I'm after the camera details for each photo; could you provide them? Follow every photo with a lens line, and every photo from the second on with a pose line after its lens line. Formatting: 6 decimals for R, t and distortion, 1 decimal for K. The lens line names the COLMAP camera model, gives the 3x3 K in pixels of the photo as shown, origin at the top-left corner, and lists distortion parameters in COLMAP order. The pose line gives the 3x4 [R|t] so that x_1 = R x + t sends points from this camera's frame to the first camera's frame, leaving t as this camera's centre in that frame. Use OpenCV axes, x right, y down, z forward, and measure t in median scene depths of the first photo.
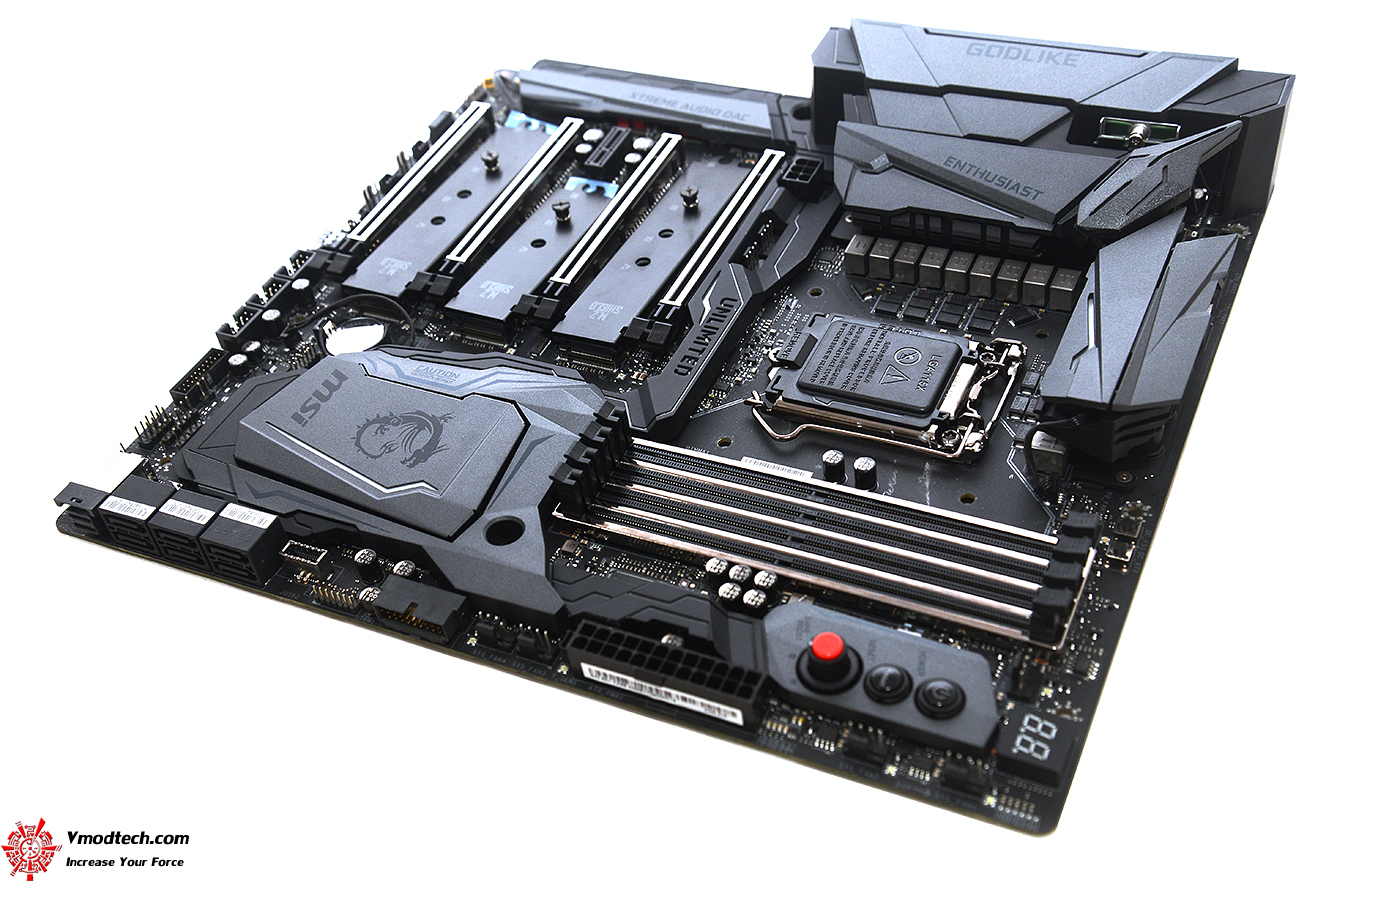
lens RADIAL K [[1553.6, 0, 682.4], [0, 1553.6, 456.0], [0, 0, 1]] dist [0.083517, 0.035069]
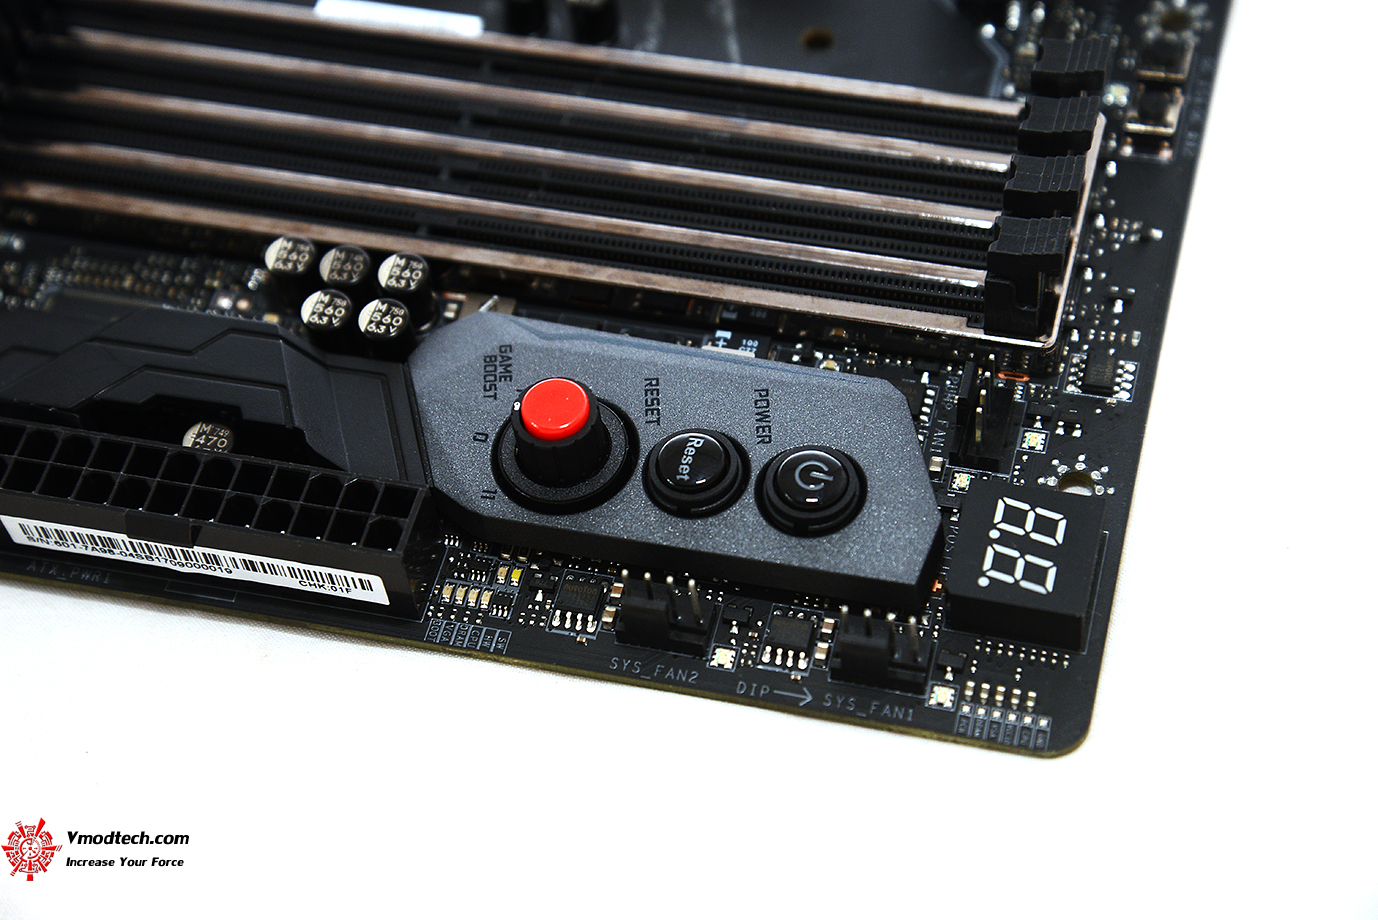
lens RADIAL K [[2623.3, 0, 682.1], [0, 2623.3, 435.8], [0, 0, 1]] dist [0.316501, -0.115807]
pose [[0.982780, -0.133320, 0.127944, 0.027044], [0.110515, 0.979010, 0.171248, 0.003561], [-0.148089, -0.154160, 0.976885, 0.219436]]
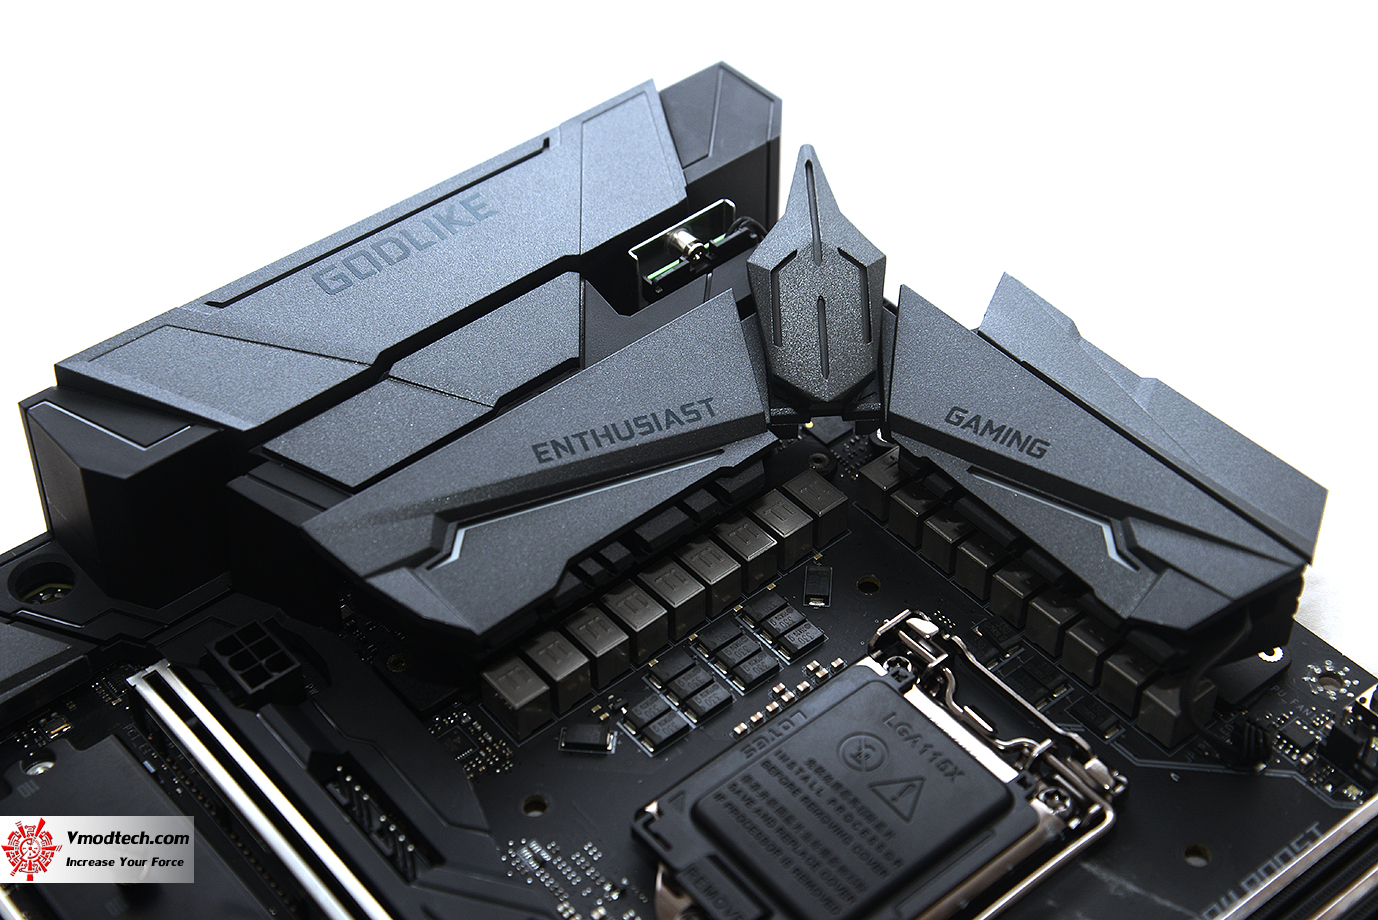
lens RADIAL K [[2220.8, 0, 684.5], [0, 2220.8, 458.2], [0, 0, 1]] dist [0.241273, 0.091705]
pose [[0.427108, -0.551011, 0.716914, -0.400338], [0.599915, 0.765911, 0.231264, -0.378474], [-0.676521, 0.331313, 0.657686, 0.531963]]
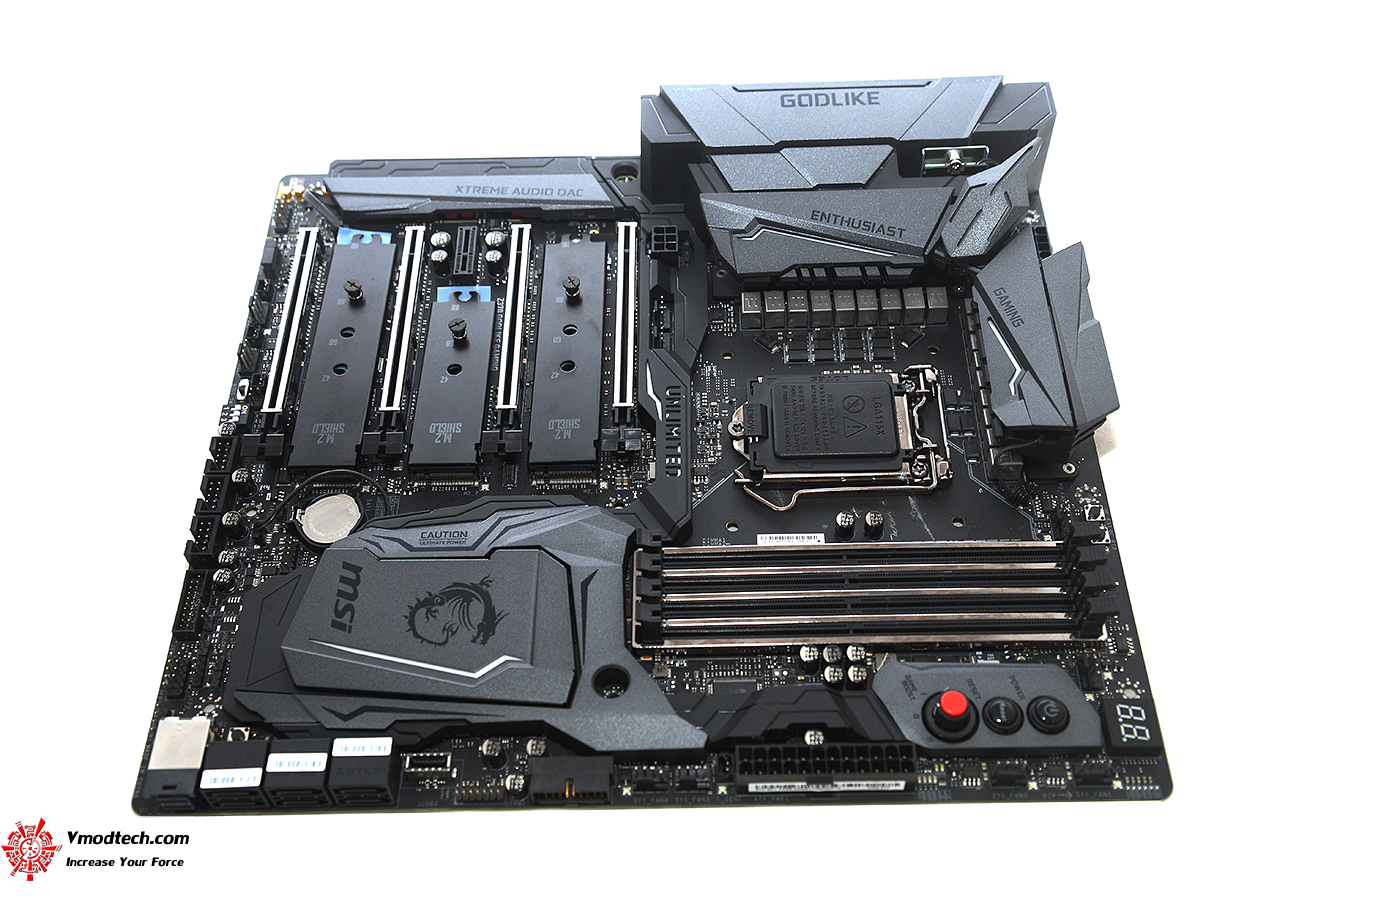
lens RADIAL K [[1422.7, 0, 682.0], [0, 1422.7, 450.5], [0, 0, 1]] dist [0.044465, 0.031764]
pose [[0.901824, -0.286290, 0.323653, -0.337096], [0.239937, 0.954712, 0.175940, -0.261336], [-0.359365, -0.081011, 0.929674, 0.072778]]
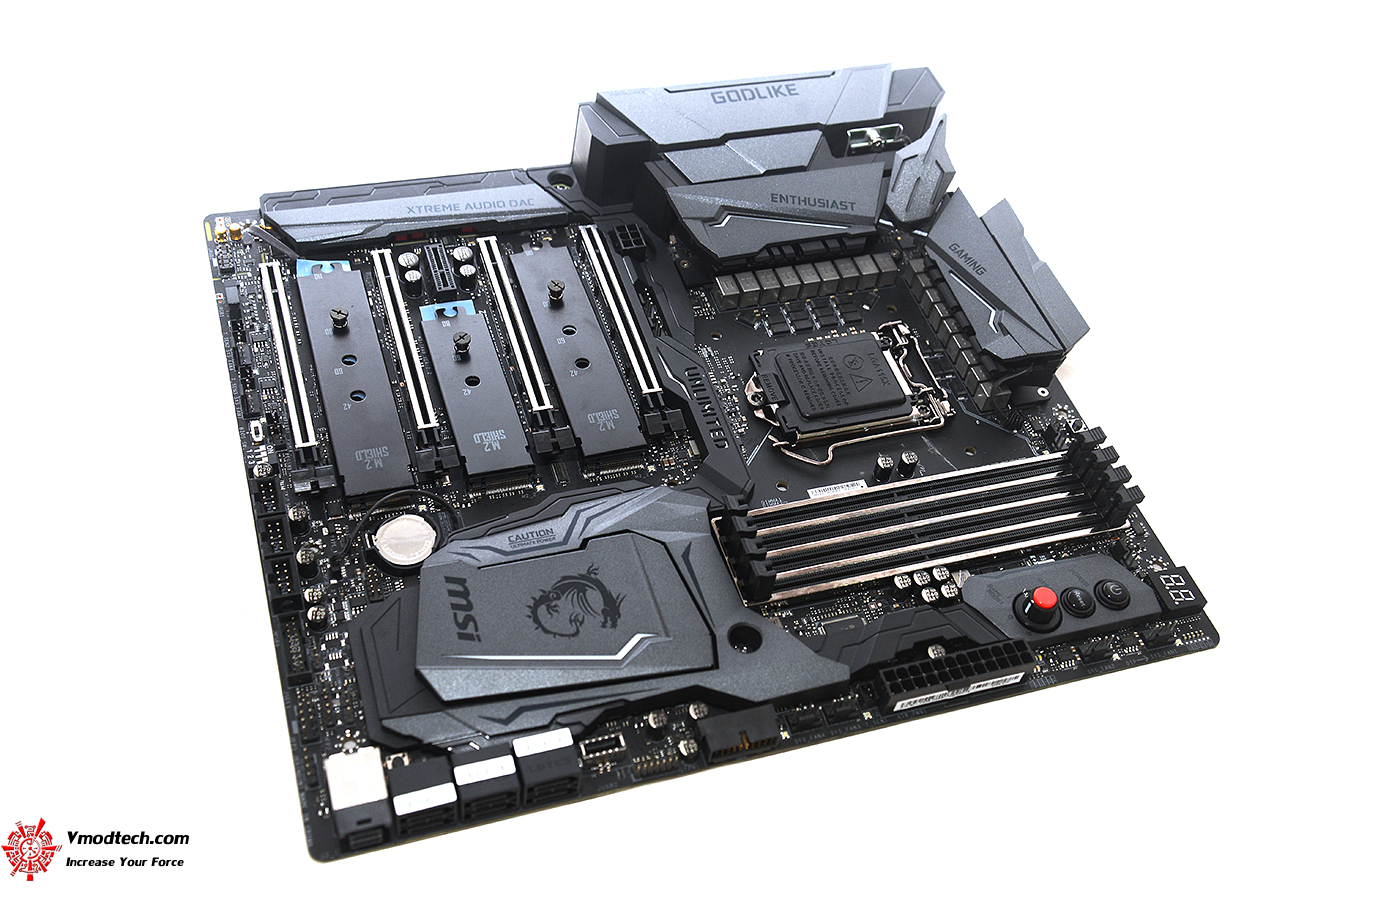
lens RADIAL K [[1422.7, 0, 682.0], [0, 1422.7, 450.5], [0, 0, 1]] dist [0.044465, 0.031764]
pose [[0.712052, -0.395161, 0.580370, -0.682767], [0.321954, 0.918326, 0.230265, -0.325052], [-0.623961, 0.022892, 0.781120, 0.207015]]
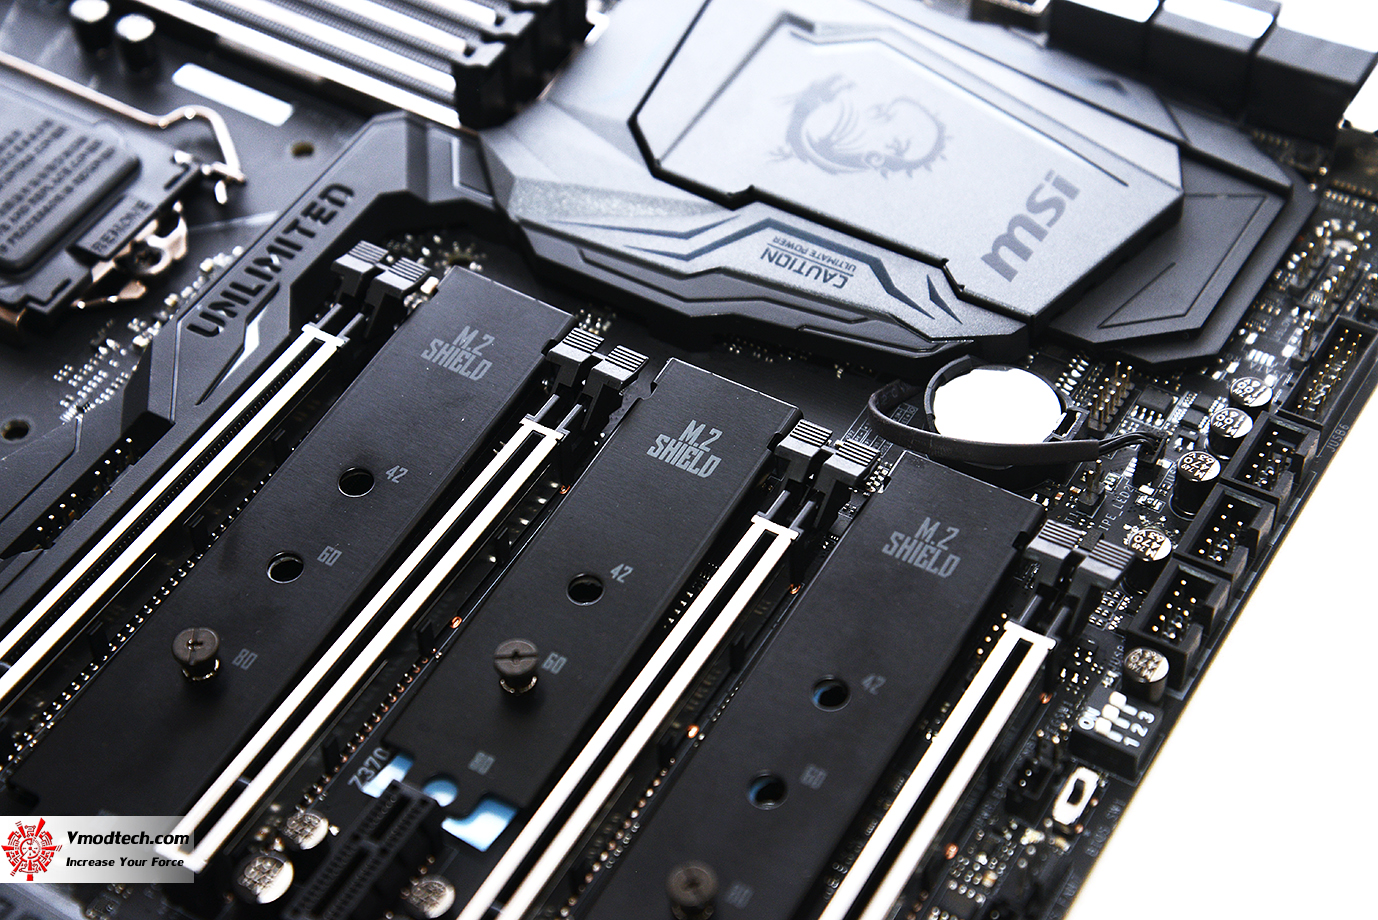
lens RADIAL K [[2727.4, 0, 683.6], [0, 2727.4, 456.4], [0, 0, 1]] dist [0.377139, 0.174381]
pose [[-0.985084, 0.019567, 0.170959, -0.298404], [0.170309, -0.031119, 0.984899, -1.044662], [0.024591, 0.999324, 0.027323, 1.145239]]
